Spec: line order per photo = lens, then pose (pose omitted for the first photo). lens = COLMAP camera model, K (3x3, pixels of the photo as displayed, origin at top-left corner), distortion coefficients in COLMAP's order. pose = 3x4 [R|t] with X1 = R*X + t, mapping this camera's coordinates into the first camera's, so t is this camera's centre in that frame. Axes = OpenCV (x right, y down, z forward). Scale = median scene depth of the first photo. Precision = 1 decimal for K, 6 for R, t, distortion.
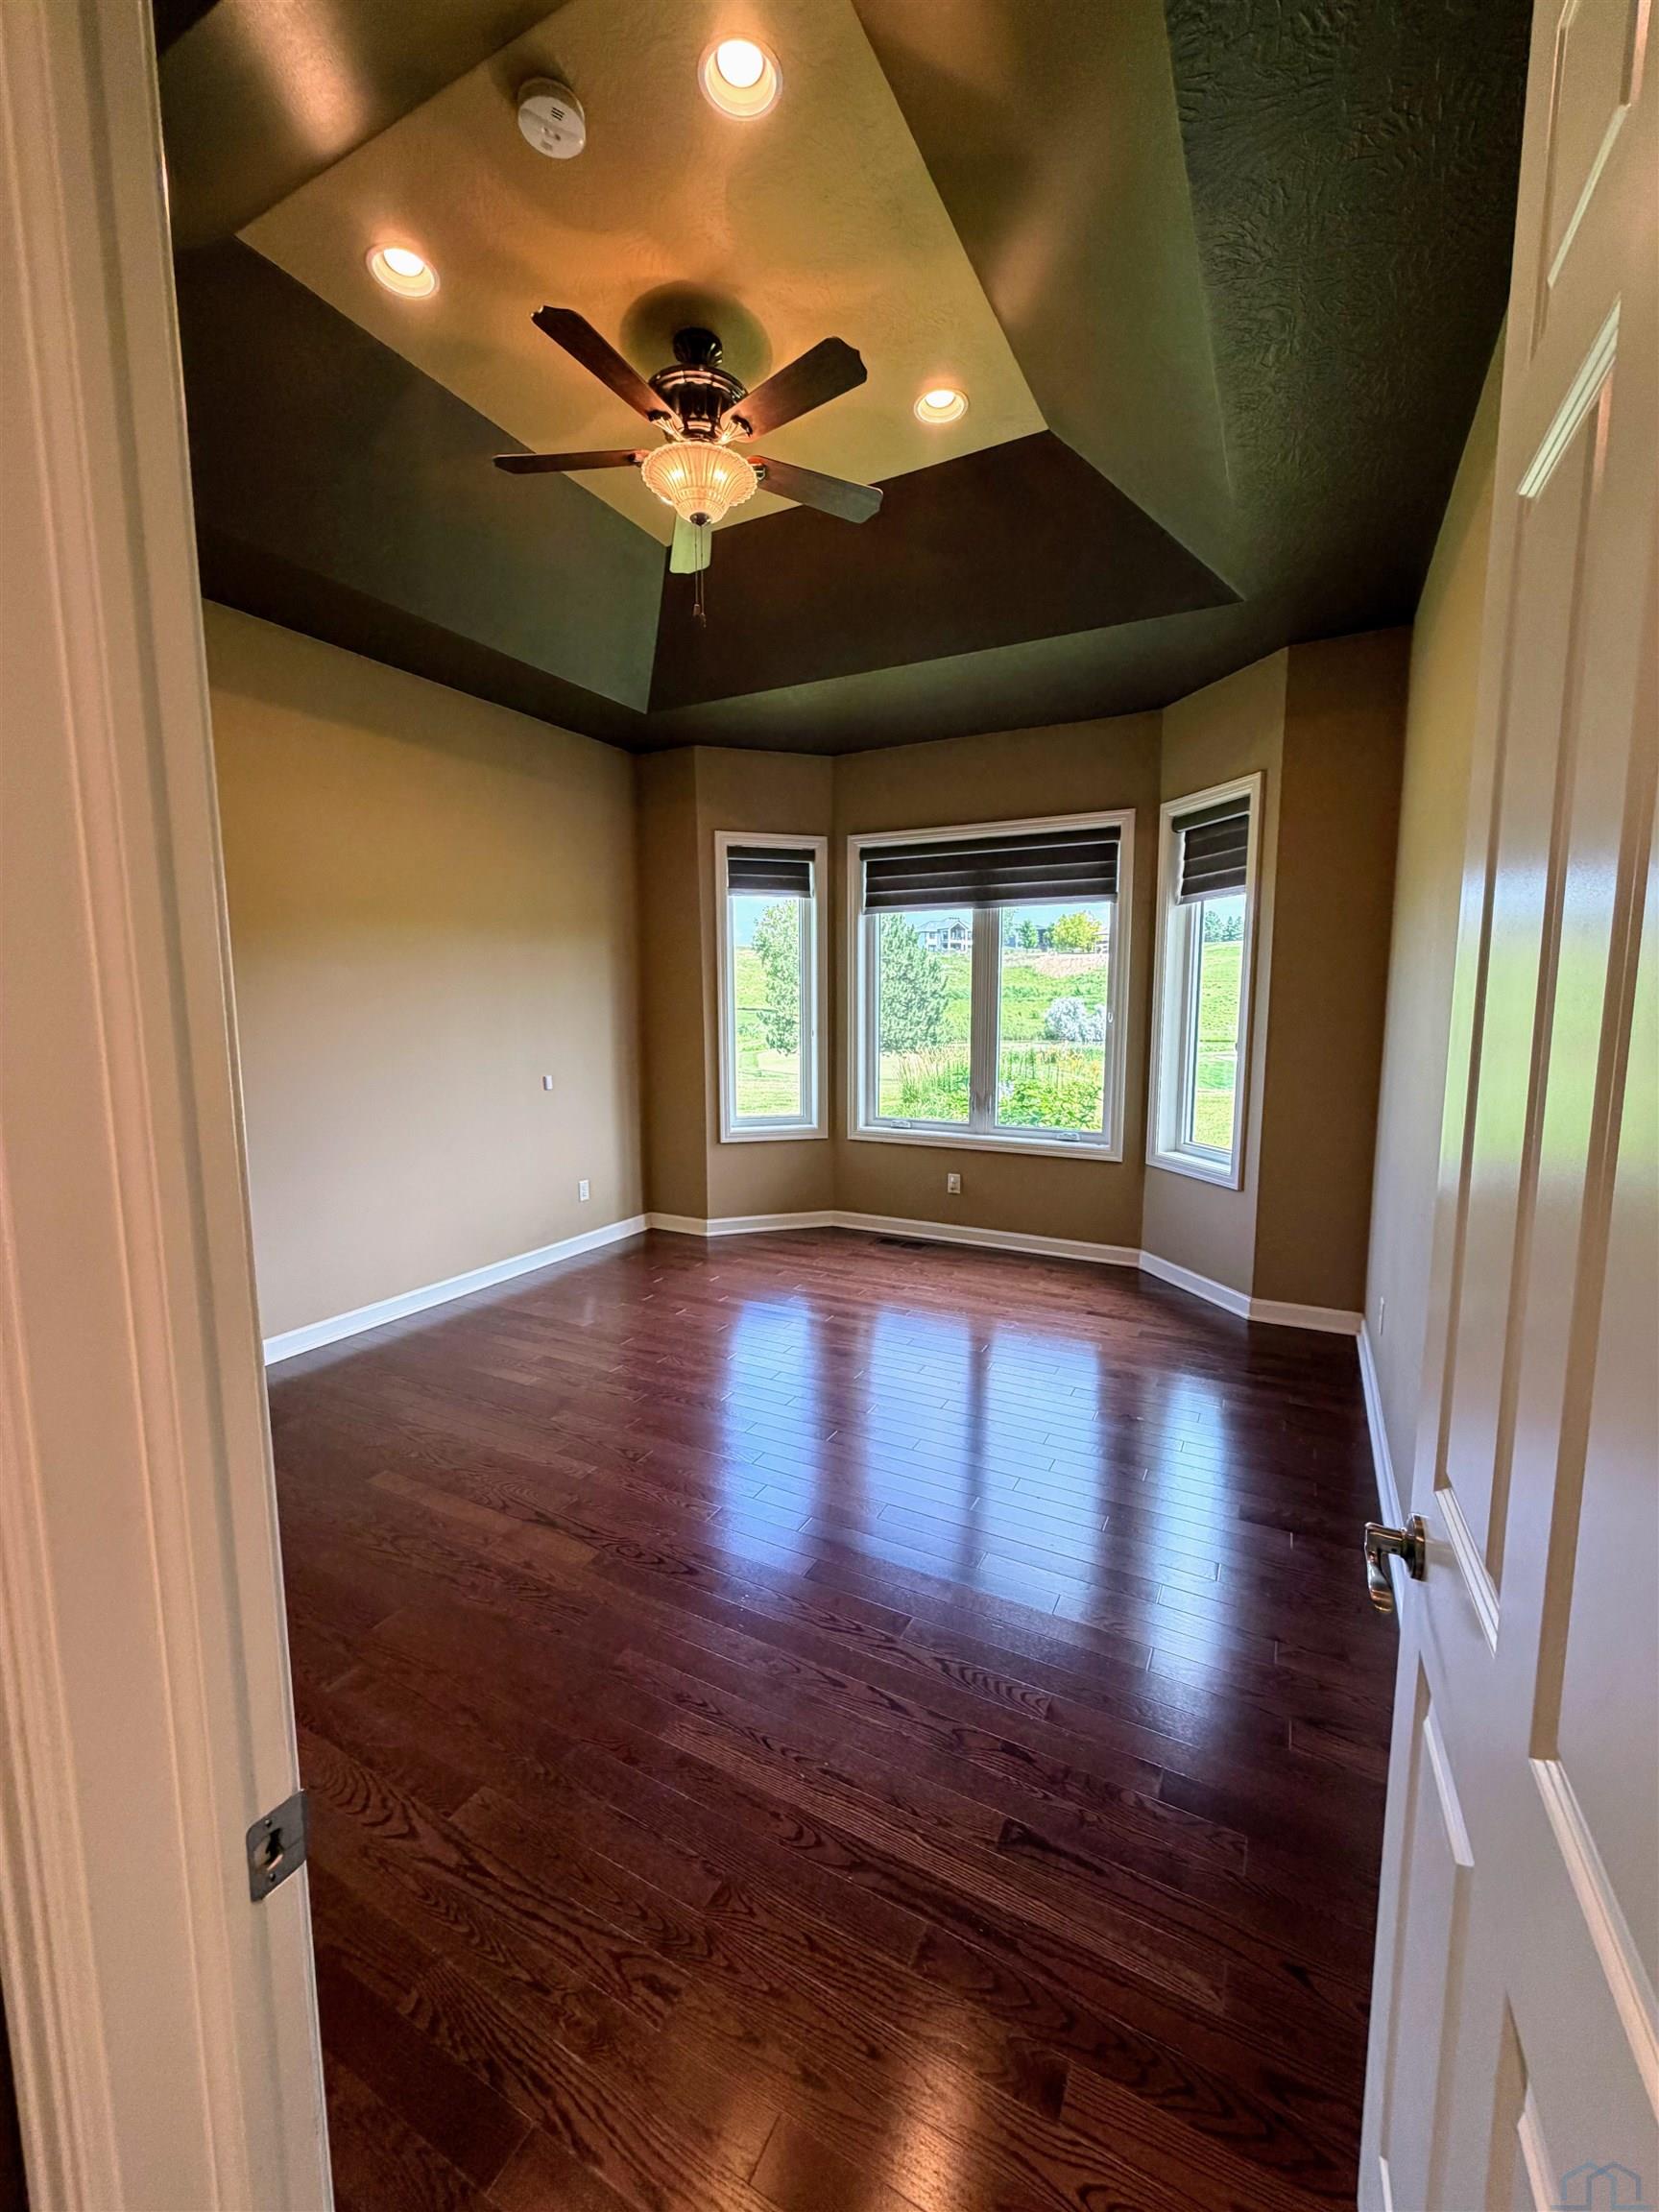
lens RADIAL K [[886.0, 0, 818.0], [0, 886.0, 1110.1], [0, 0, 1]] dist [-0.002962, 0.000097]
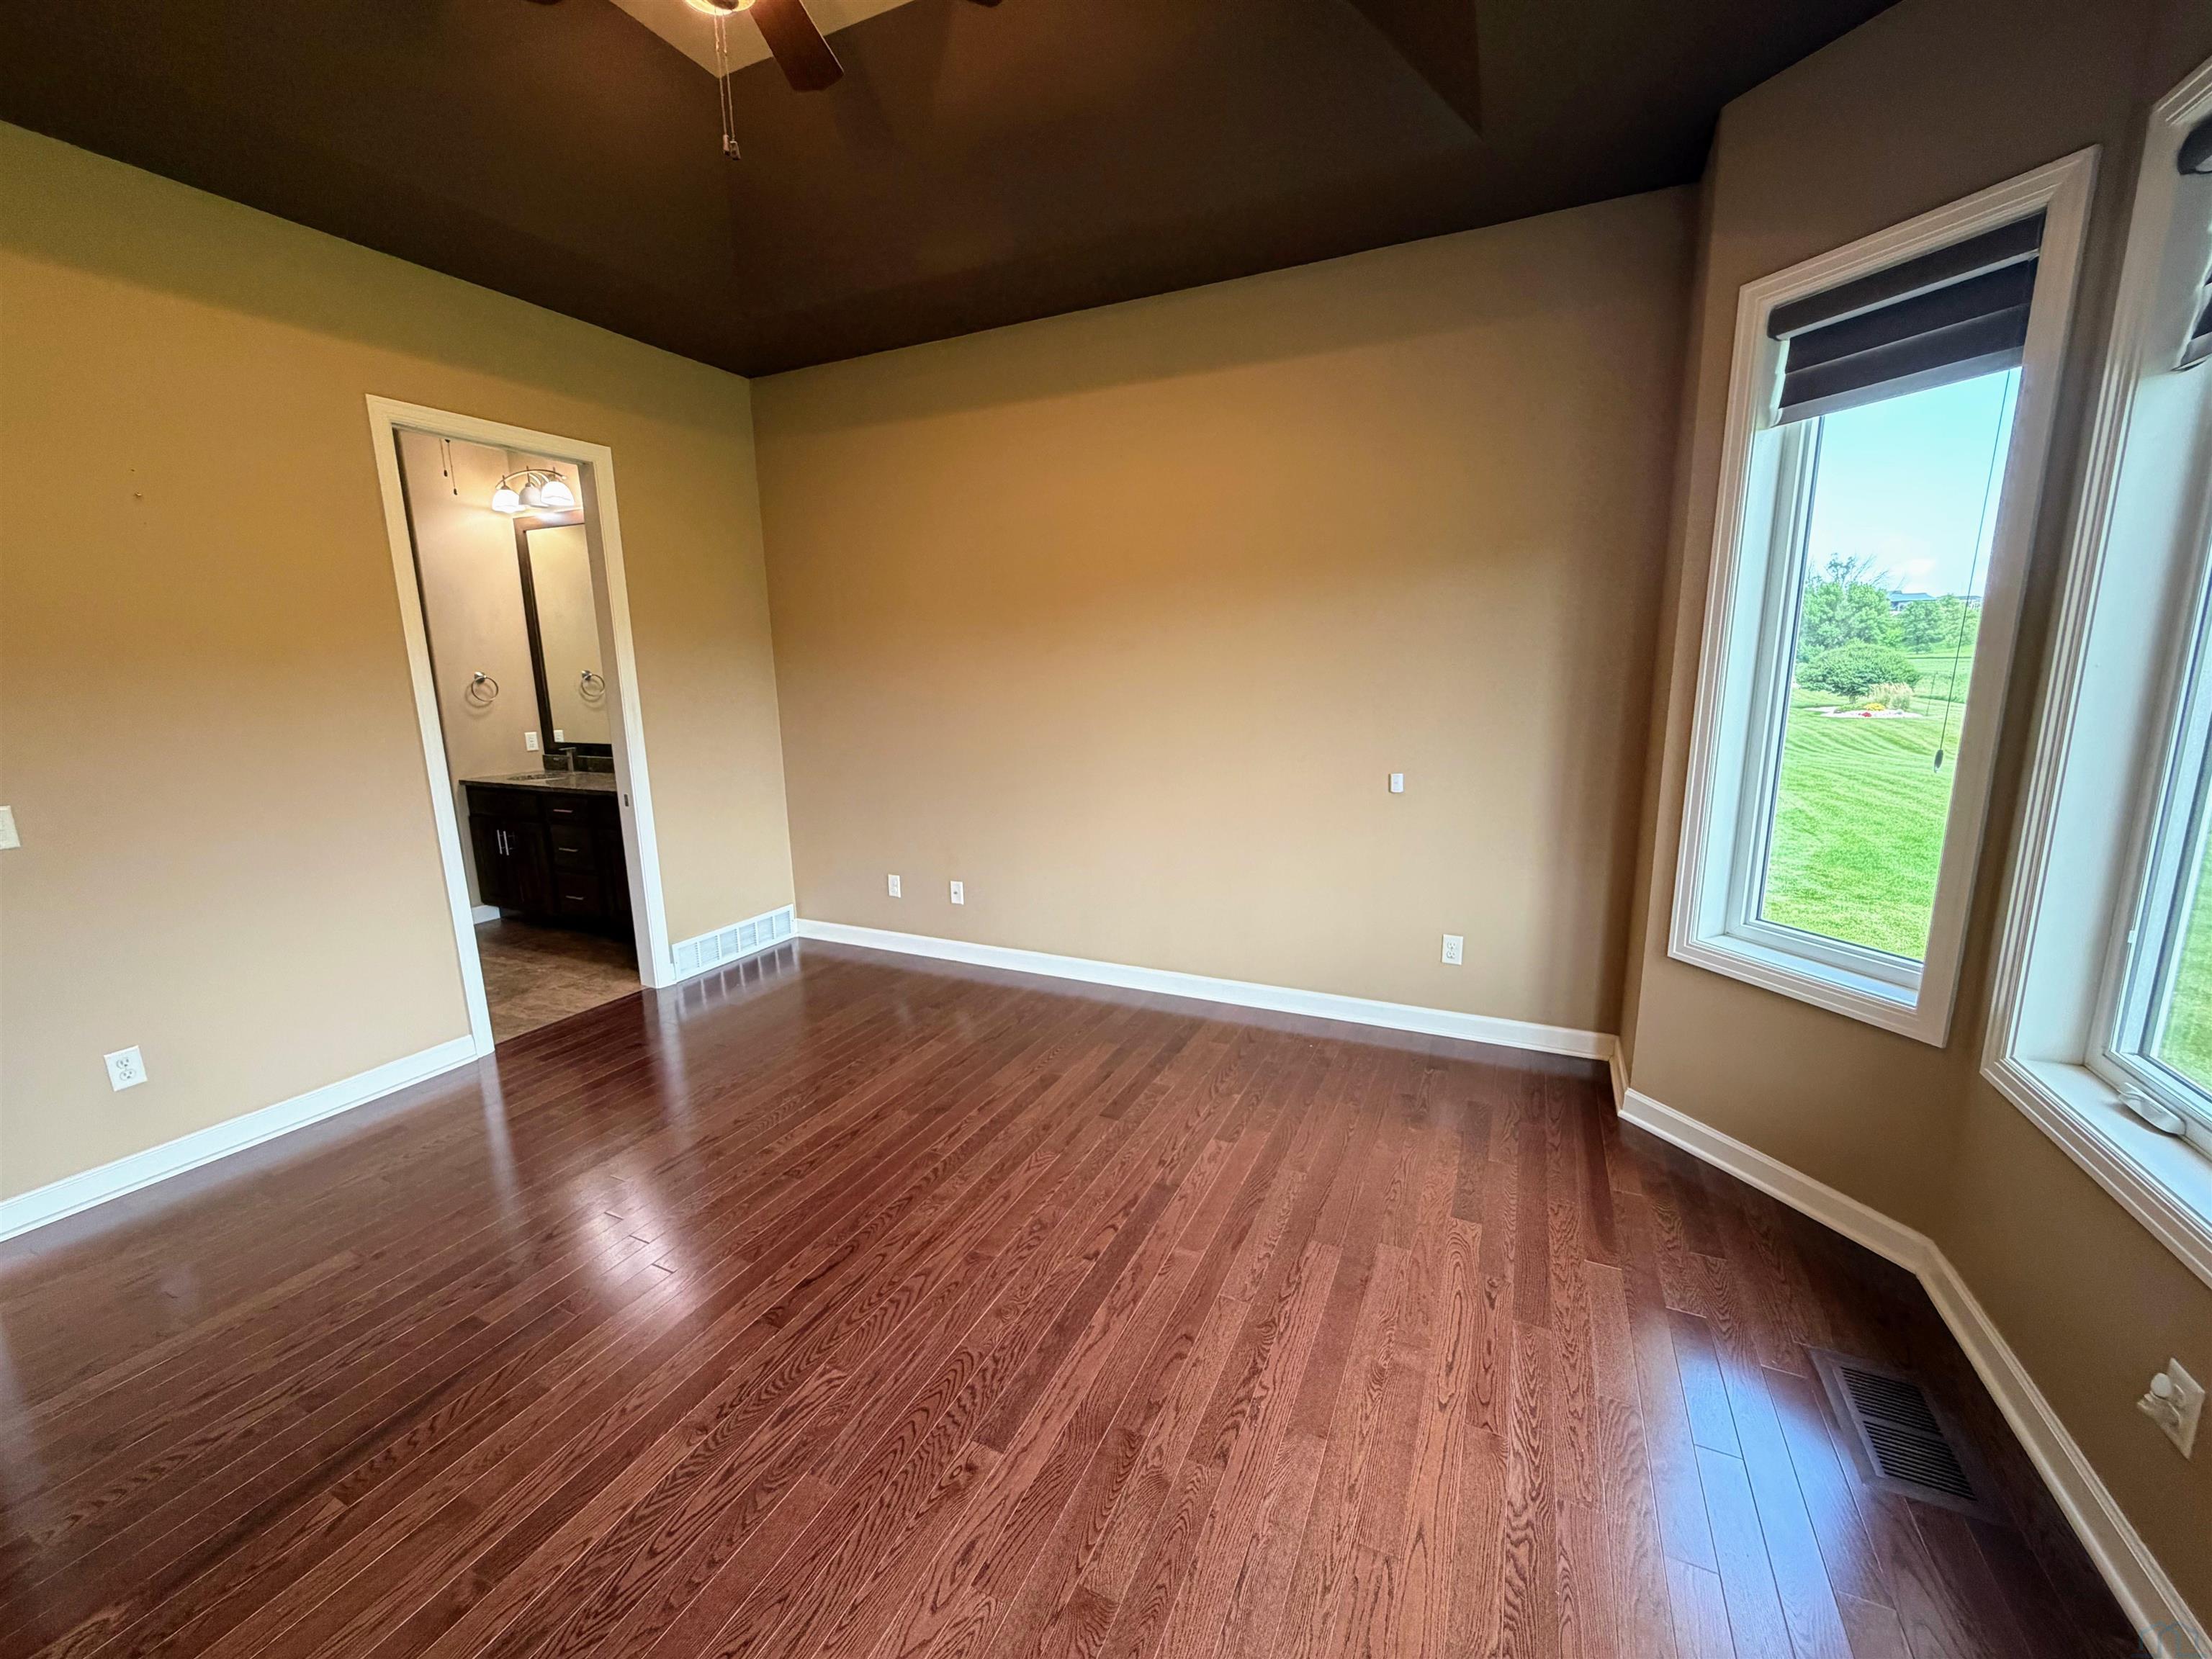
lens RADIAL K [[886.0, 0, 1105.4], [0, 886.0, 829.7], [0, 0, 1]] dist [-0.002962, 0.000097]
pose [[0.050272, 0.191278, -0.980248, 0.345608], [-0.103527, 0.977199, 0.185374, -0.091161], [0.993355, 0.092163, 0.068928, 0.644459]]
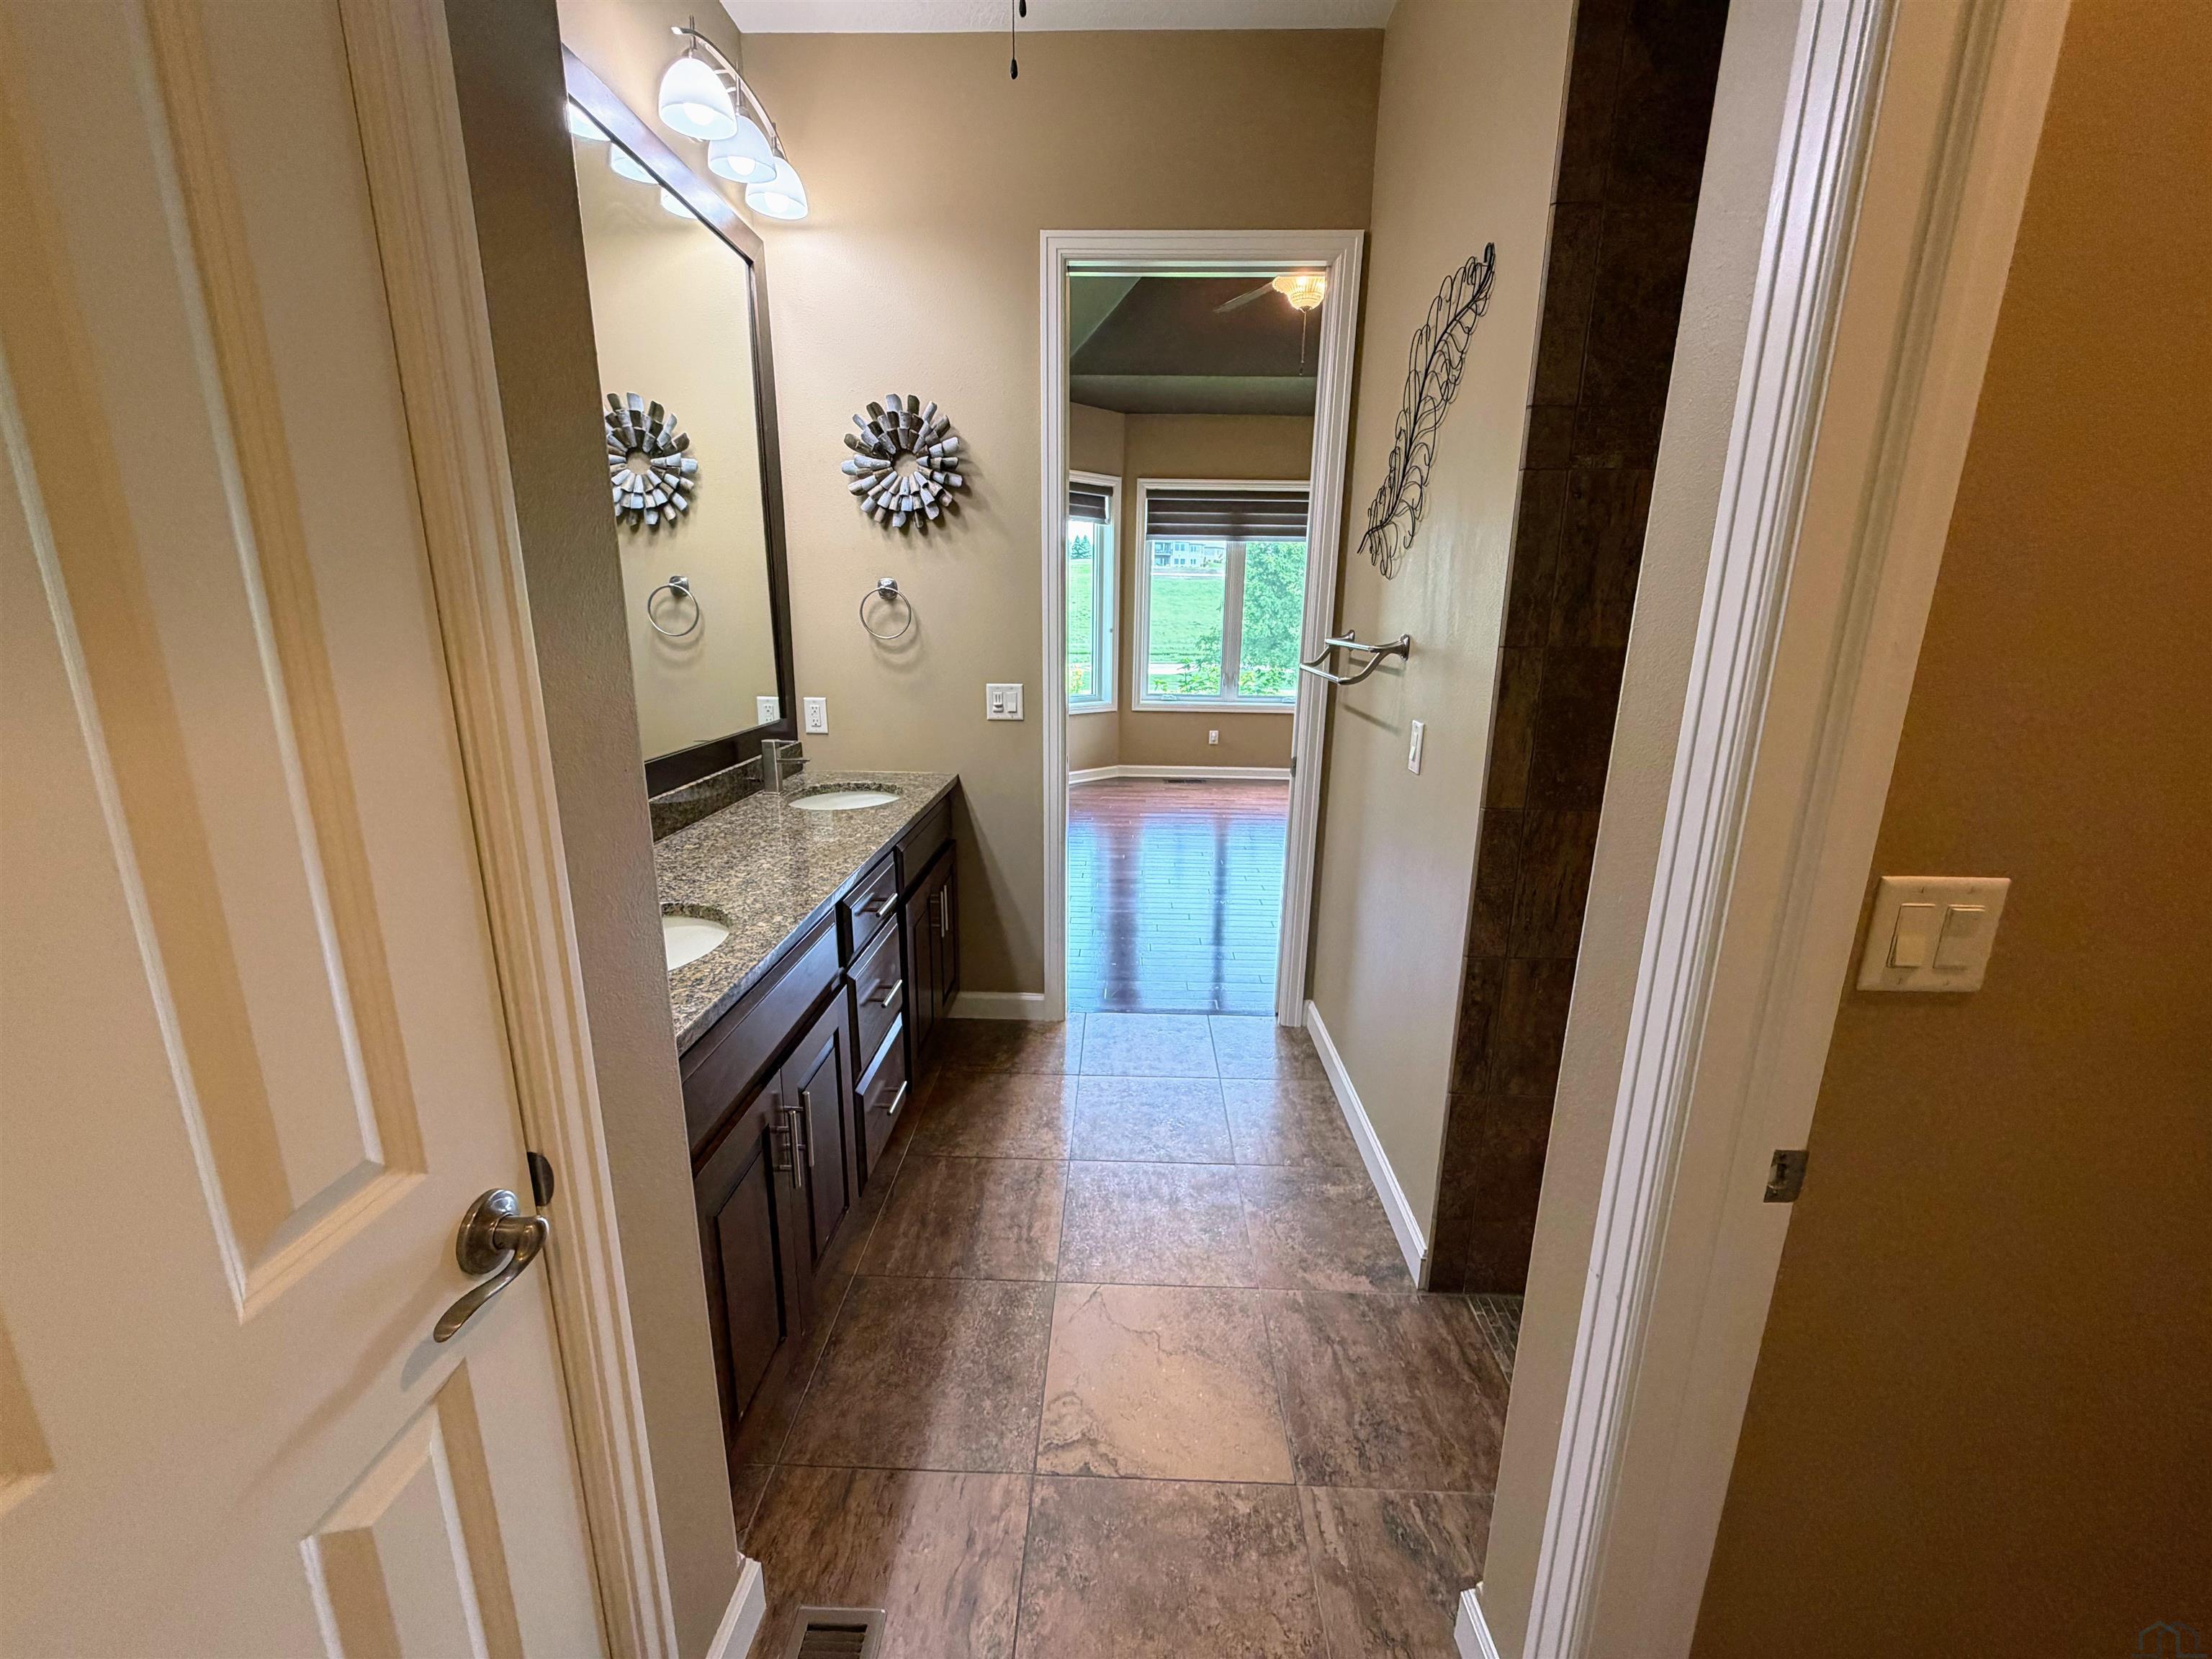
lens RADIAL K [[886.0, 0, 1103.1], [0, 886.0, 834.5], [0, 0, 1]] dist [-0.002962, 0.000097]
pose [[0.894195, -0.101631, 0.435989, -0.647365], [0.040780, 0.988333, 0.146748, 0.019669], [-0.445817, -0.113442, 0.887907, -0.212147]]
